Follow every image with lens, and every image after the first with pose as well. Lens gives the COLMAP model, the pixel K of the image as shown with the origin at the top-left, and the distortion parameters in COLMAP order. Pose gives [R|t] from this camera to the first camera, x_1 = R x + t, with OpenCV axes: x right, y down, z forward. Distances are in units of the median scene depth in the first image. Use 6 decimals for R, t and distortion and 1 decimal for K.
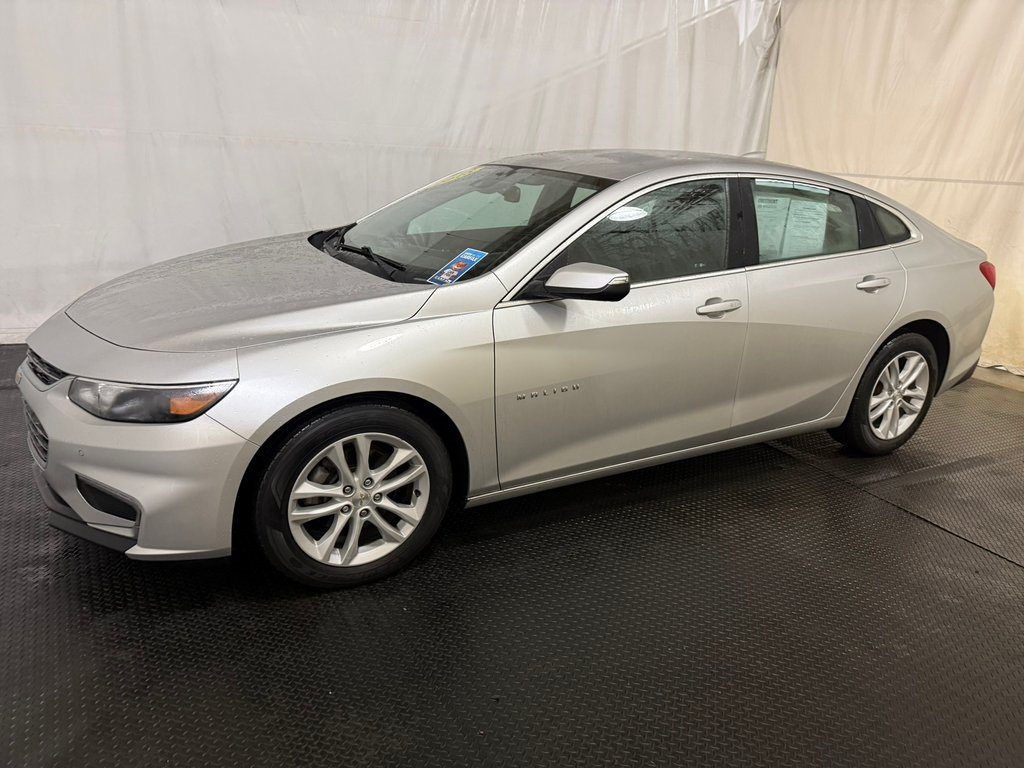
lens RADIAL K [[709.9, 0, 512.0], [0, 709.9, 384.0], [0, 0, 1]] dist [0.044499, -0.065297]
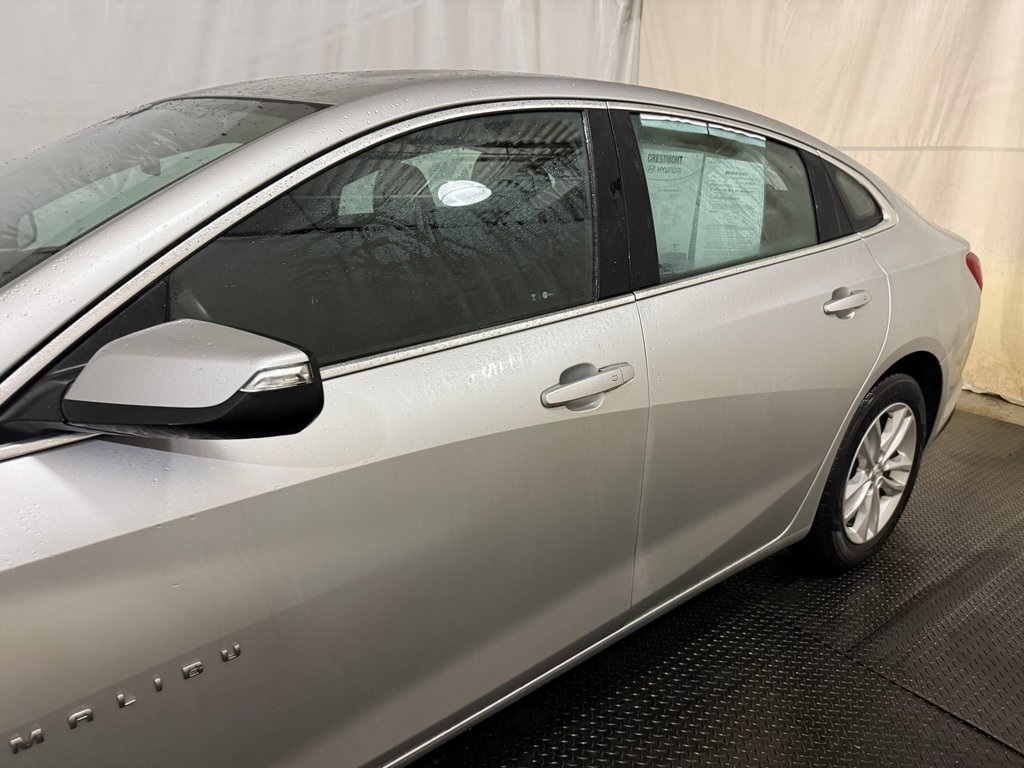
lens RADIAL K [[696.8, 0, 523.1], [0, 696.8, 388.6], [0, 0, 1]] dist [0.053665, -0.062622]
pose [[0.982862, -0.078893, 0.166608, 0.161396], [0.077394, 0.996880, 0.015484, -0.107697], [-0.167310, -0.002324, 0.985902, 0.523672]]
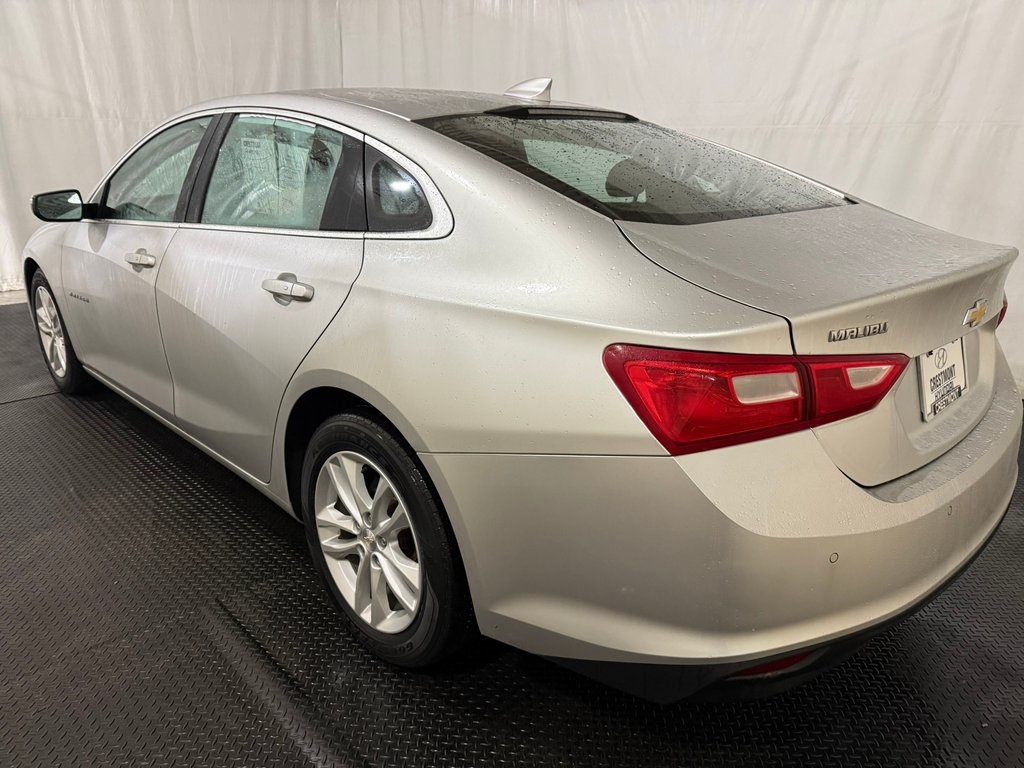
lens RADIAL K [[709.9, 0, 512.0], [0, 709.9, 384.0], [0, 0, 1]] dist [0.044499, -0.065297]
pose [[0.296136, 0.265538, -0.917493, 1.181489], [-0.301538, 0.937445, 0.173987, -0.237839], [0.906299, 0.225135, 0.357681, 1.051441]]
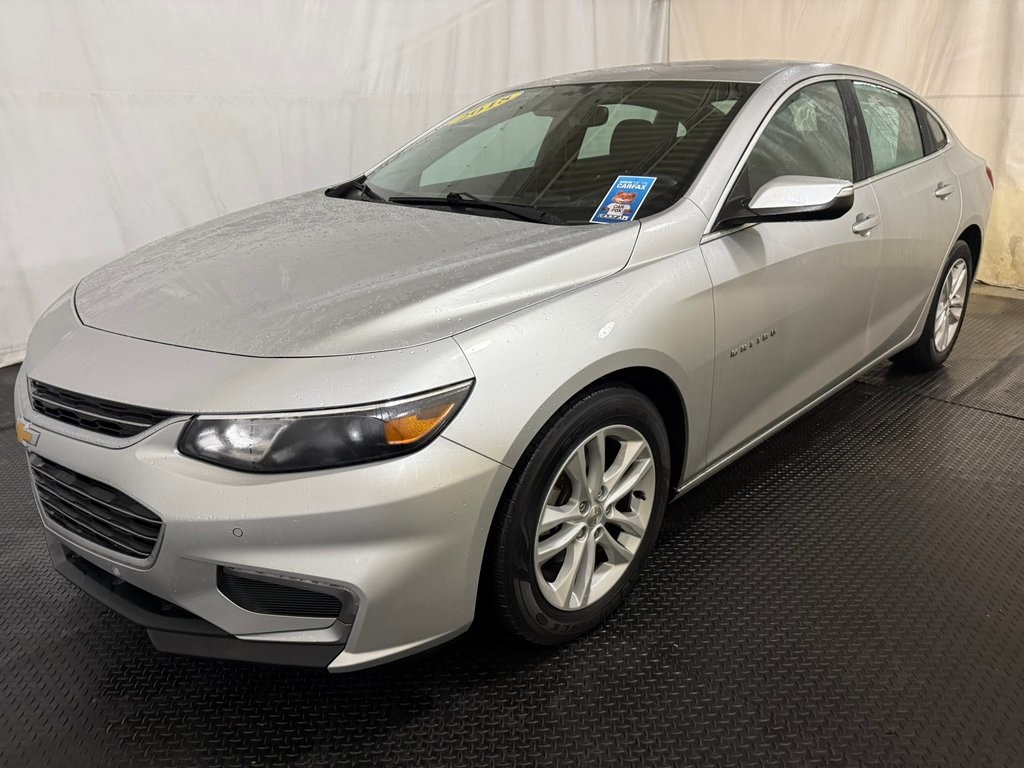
lens RADIAL K [[713.0, 0, 512.0], [0, 713.0, 384.0], [0, 0, 1]] dist [-0.001216, -0.001544]
pose [[0.956786, -0.154975, 0.246056, -0.351837], [0.145671, 0.987764, 0.055690, -0.022621], [-0.251676, -0.017440, 0.967654, 0.231975]]
